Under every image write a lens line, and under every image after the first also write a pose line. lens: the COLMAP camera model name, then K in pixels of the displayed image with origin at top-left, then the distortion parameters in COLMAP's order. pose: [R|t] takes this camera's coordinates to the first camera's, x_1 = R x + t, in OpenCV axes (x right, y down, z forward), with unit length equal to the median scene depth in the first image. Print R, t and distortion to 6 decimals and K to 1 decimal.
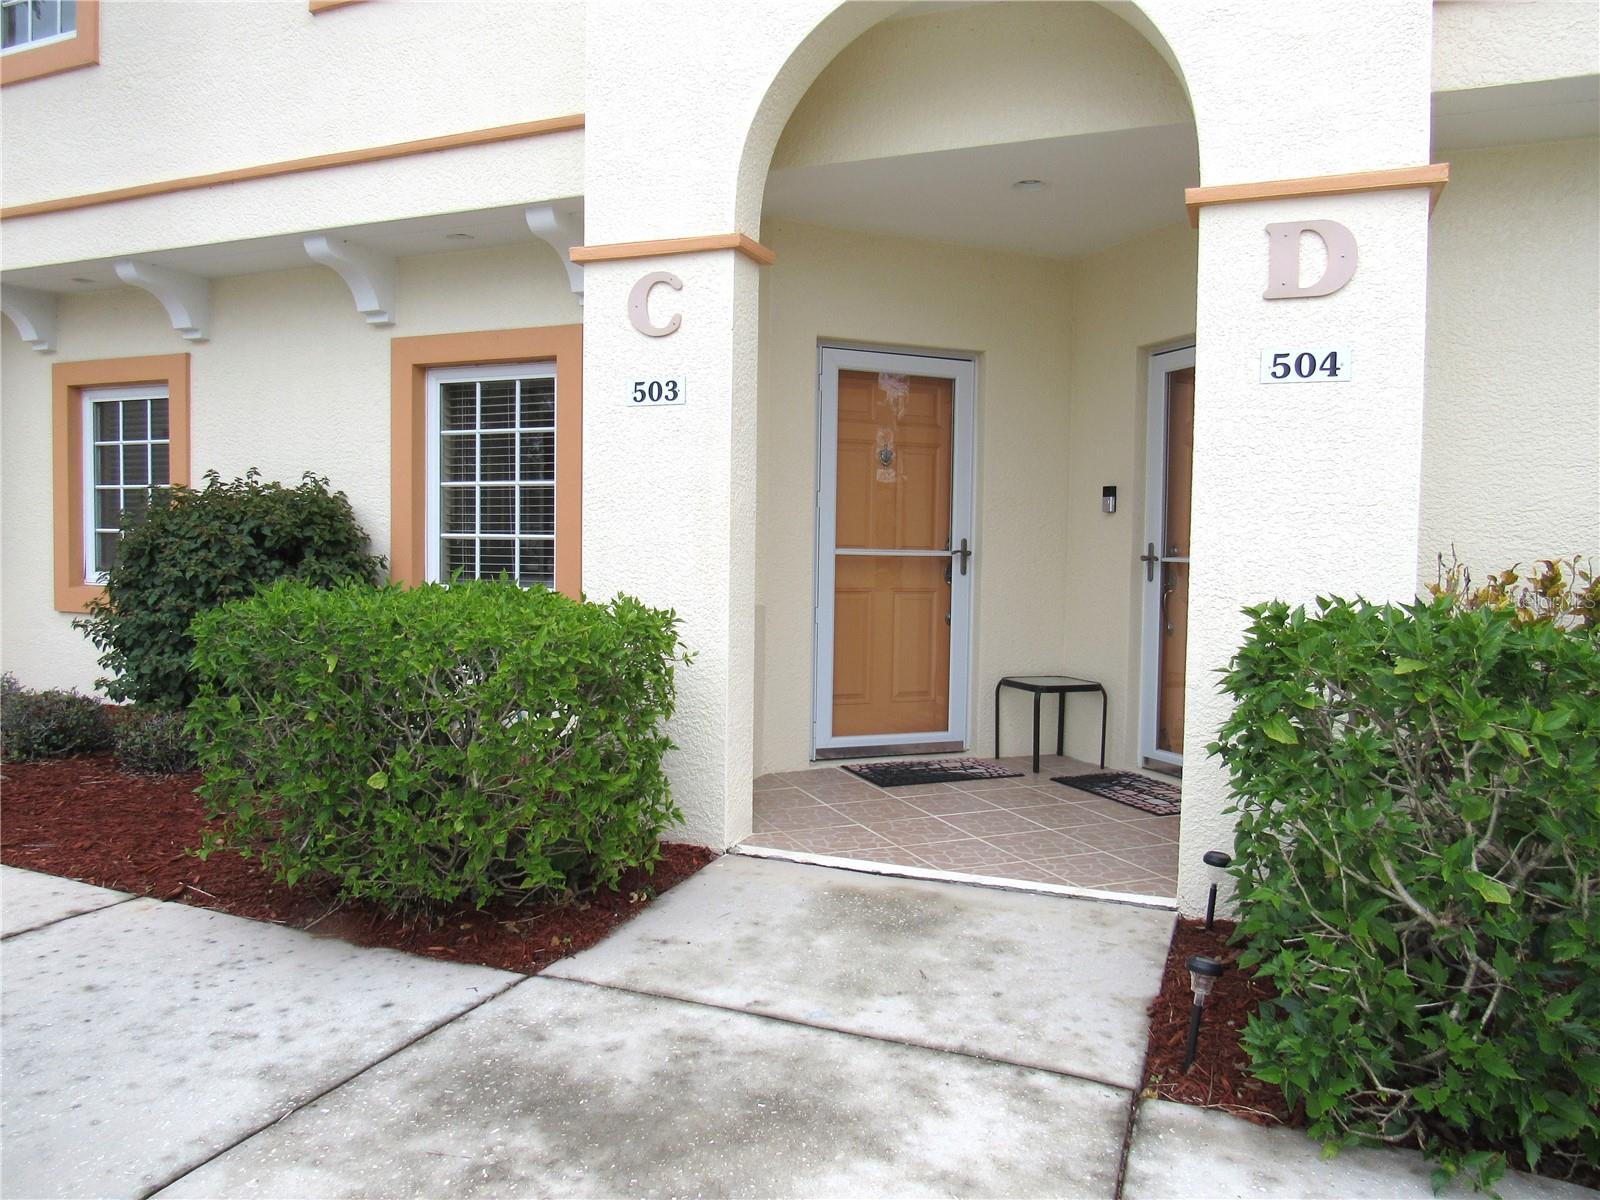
lens RADIAL K [[1122.9, 0, 798.7], [0, 1122.9, 595.4], [0, 0, 1]] dist [-0.014128, -0.006966]
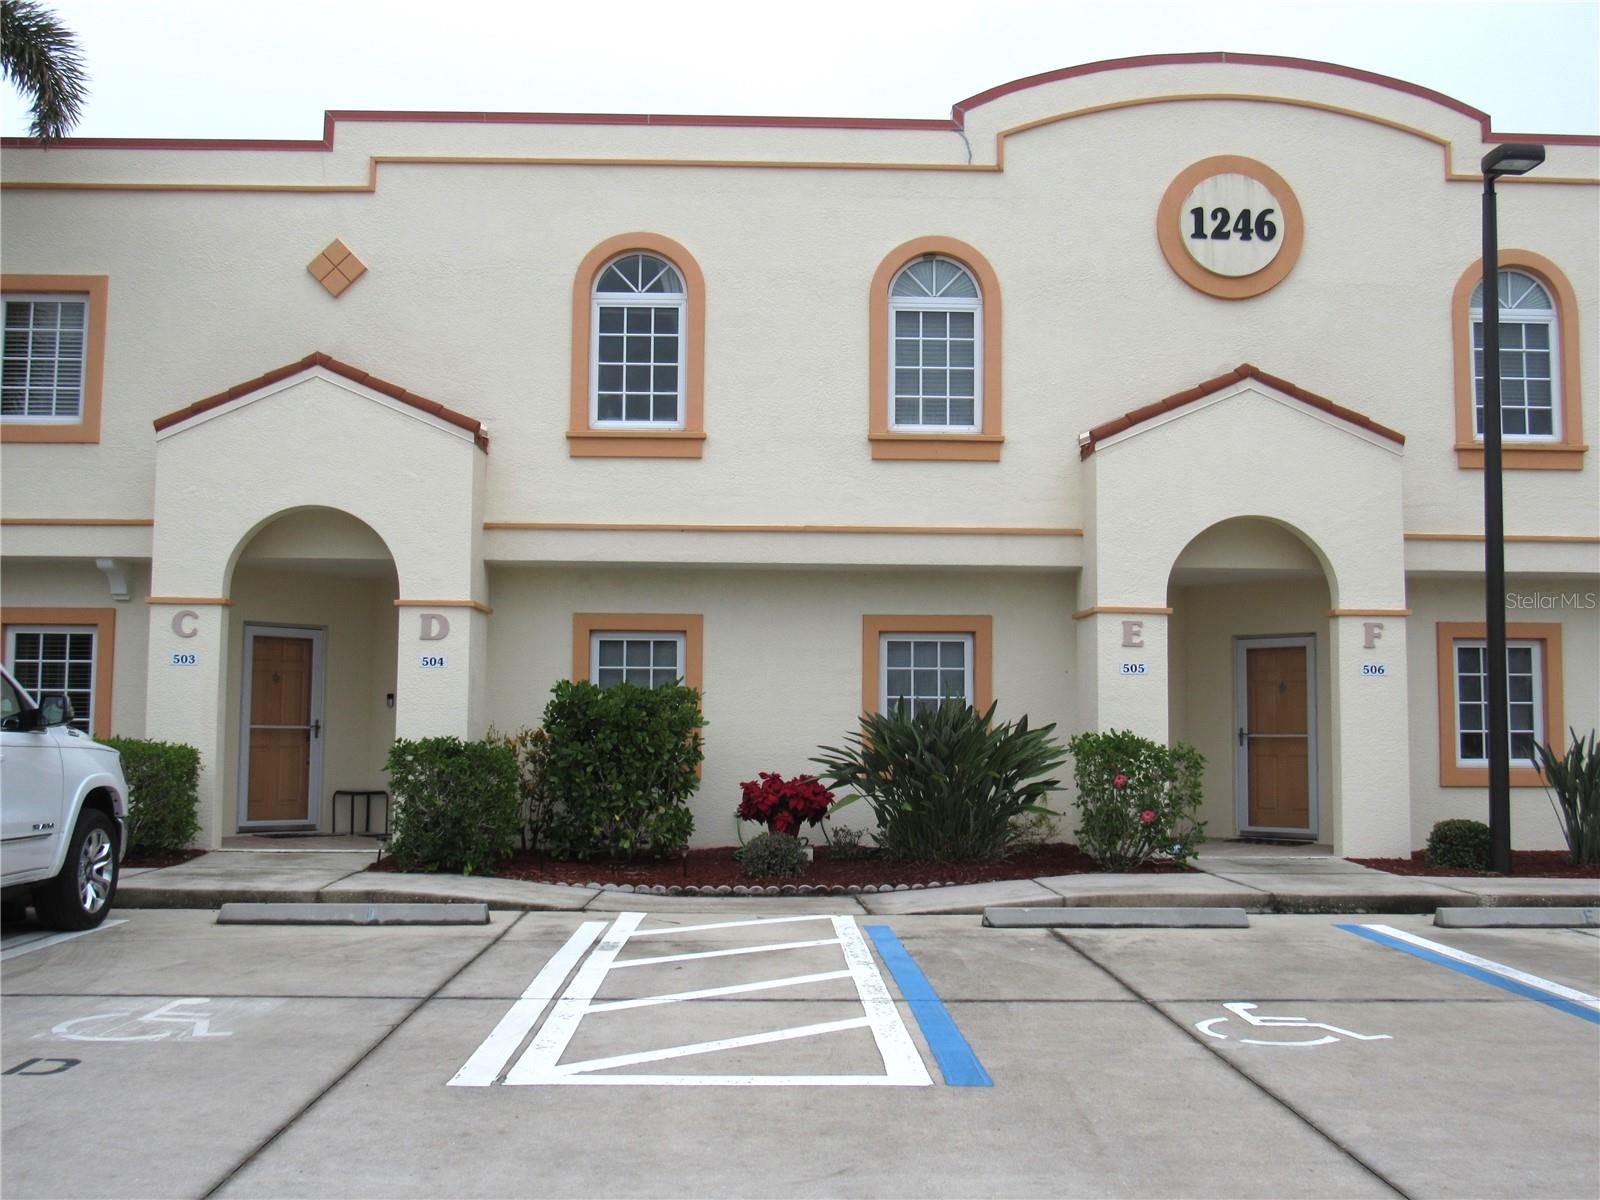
lens RADIAL K [[1638.0, 0, 796.5], [0, 1638.0, 593.7], [0, 0, 1]] dist [-0.021309, 0.000000]
pose [[0.912169, 0.028073, 0.408851, -0.276974], [0.023207, 0.992512, -0.119924, 0.097768], [-0.409156, 0.118879, 0.904687, -2.063313]]
